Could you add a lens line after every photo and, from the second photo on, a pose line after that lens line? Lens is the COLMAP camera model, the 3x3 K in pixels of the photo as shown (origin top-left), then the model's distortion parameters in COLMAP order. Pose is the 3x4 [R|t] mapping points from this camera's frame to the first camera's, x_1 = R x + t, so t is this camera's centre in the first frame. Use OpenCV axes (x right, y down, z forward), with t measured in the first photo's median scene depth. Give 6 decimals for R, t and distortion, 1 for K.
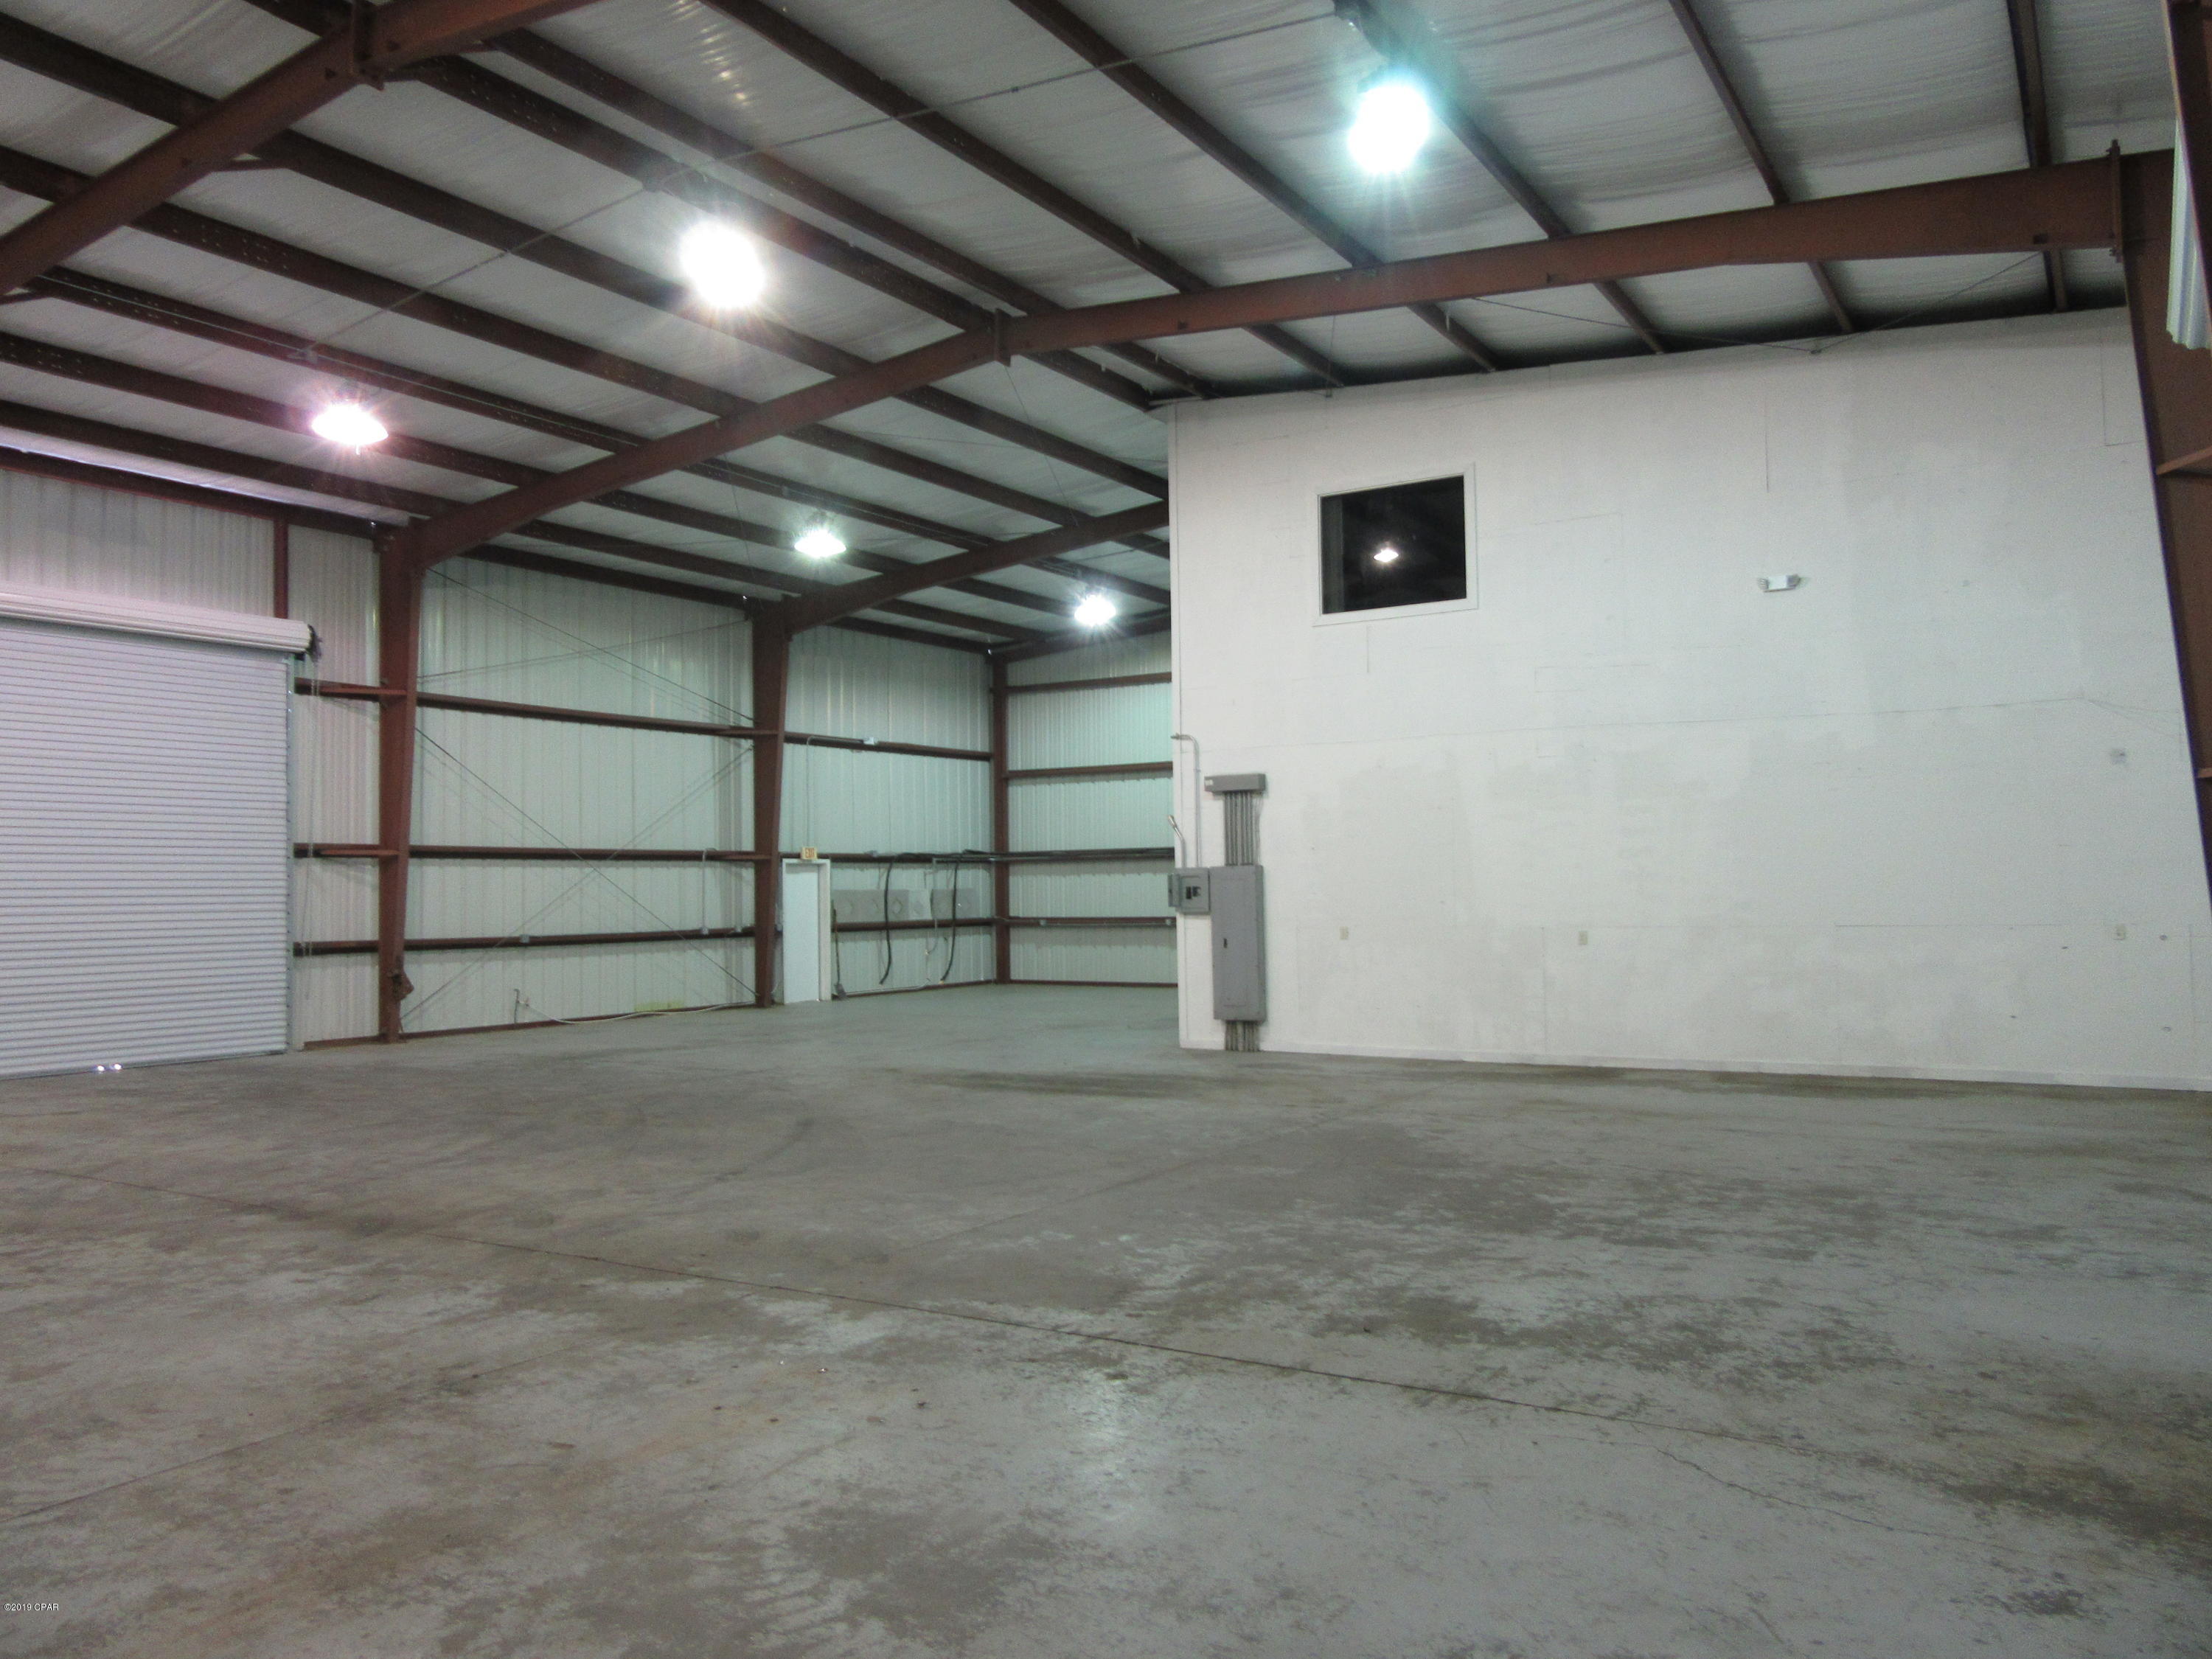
lens RADIAL K [[1651.2, 0, 1107.4], [0, 1651.2, 842.4], [0, 0, 1]] dist [-0.007154, 0.019334]
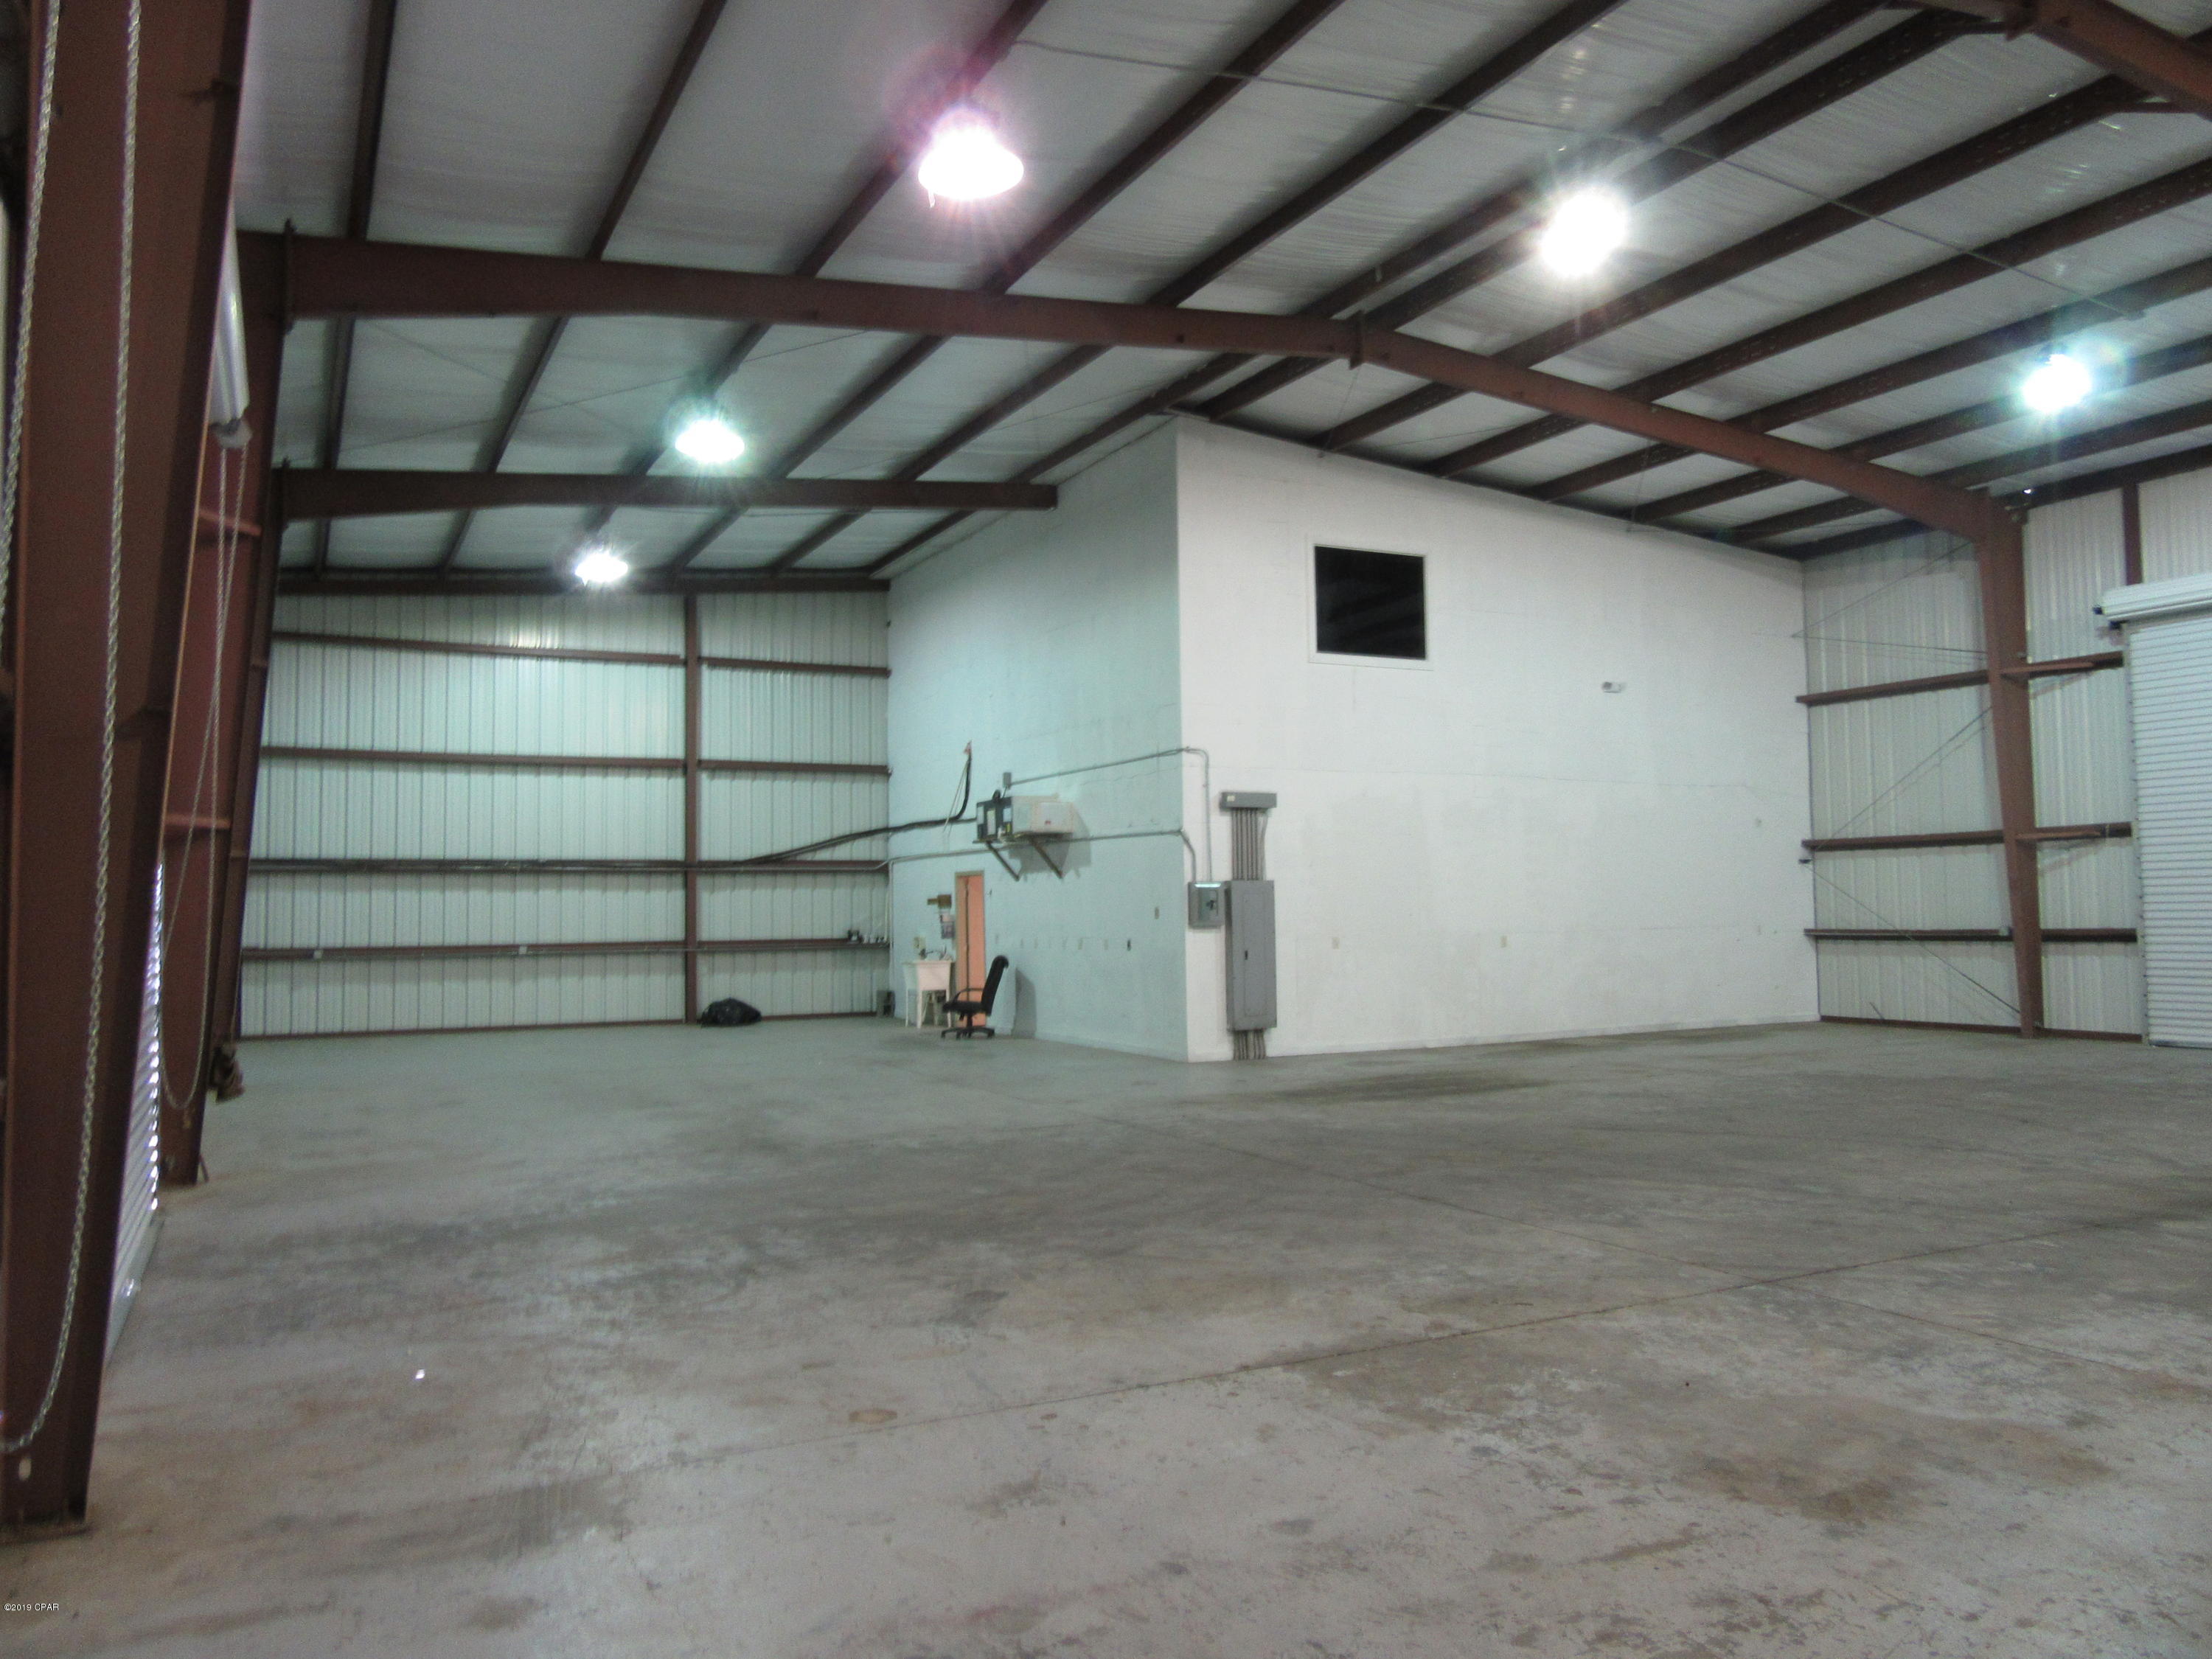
lens RADIAL K [[1651.2, 0, 1107.8], [0, 1651.2, 833.5], [0, 0, 1]] dist [-0.007154, 0.019334]
pose [[-0.508047, -0.014265, -0.861211, 0.652166], [0.051269, 0.997589, -0.046769, 0.021586], [0.859802, -0.067914, -0.506091, 1.023659]]
